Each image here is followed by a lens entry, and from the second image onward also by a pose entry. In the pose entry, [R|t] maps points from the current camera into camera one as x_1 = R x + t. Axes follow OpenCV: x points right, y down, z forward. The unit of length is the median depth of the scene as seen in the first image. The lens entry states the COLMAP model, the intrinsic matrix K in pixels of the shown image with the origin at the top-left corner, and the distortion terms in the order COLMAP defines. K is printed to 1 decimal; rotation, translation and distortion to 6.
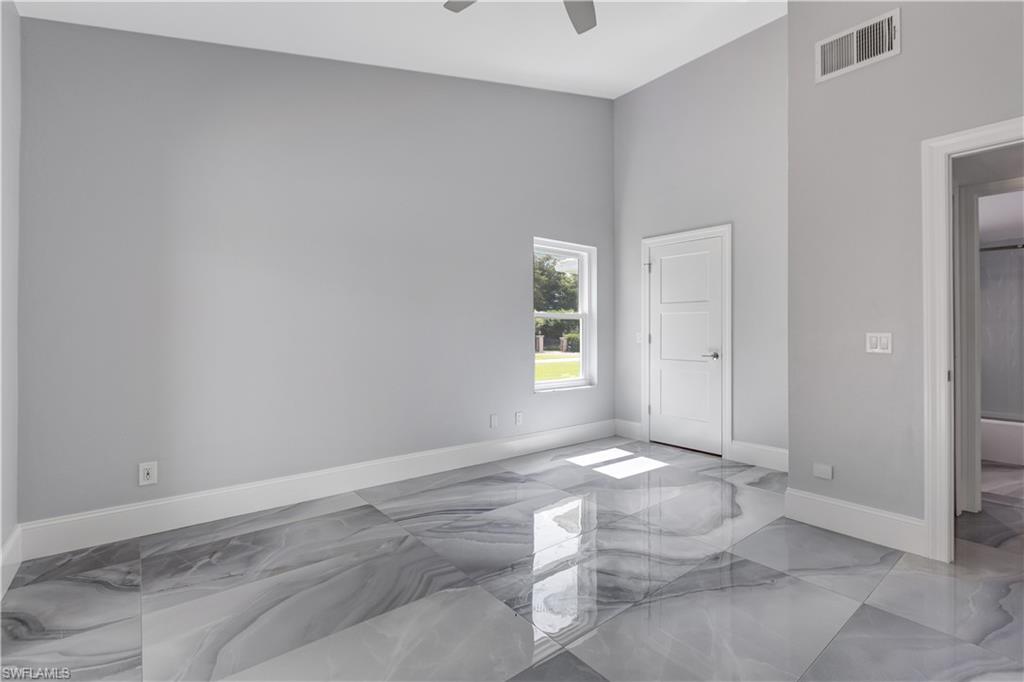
lens RADIAL K [[461.3, 0, 511.2], [0, 461.3, 331.5], [0, 0, 1]] dist [-0.002679, -0.000158]
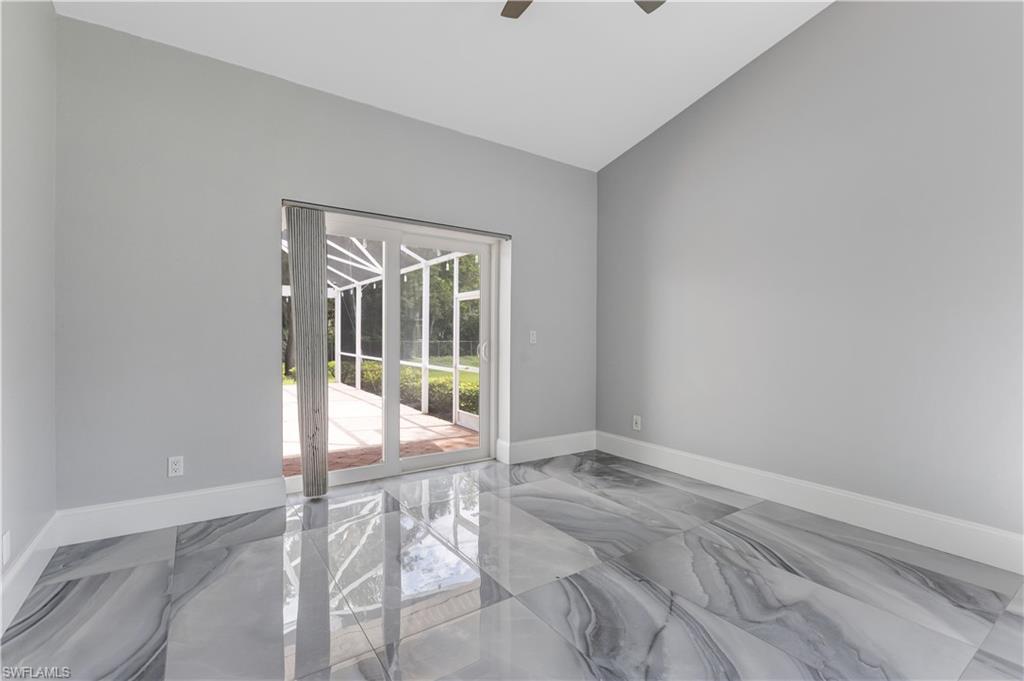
lens RADIAL K [[463.4, 0, 510.5], [0, 463.4, 335.5], [0, 0, 1]] dist [-0.001916, -0.000599]
pose [[-0.088358, -0.004404, -0.996079, 0.891389], [-0.004744, 0.999981, -0.004000, 0.017546], [0.996077, 0.004372, -0.088377, 0.752296]]
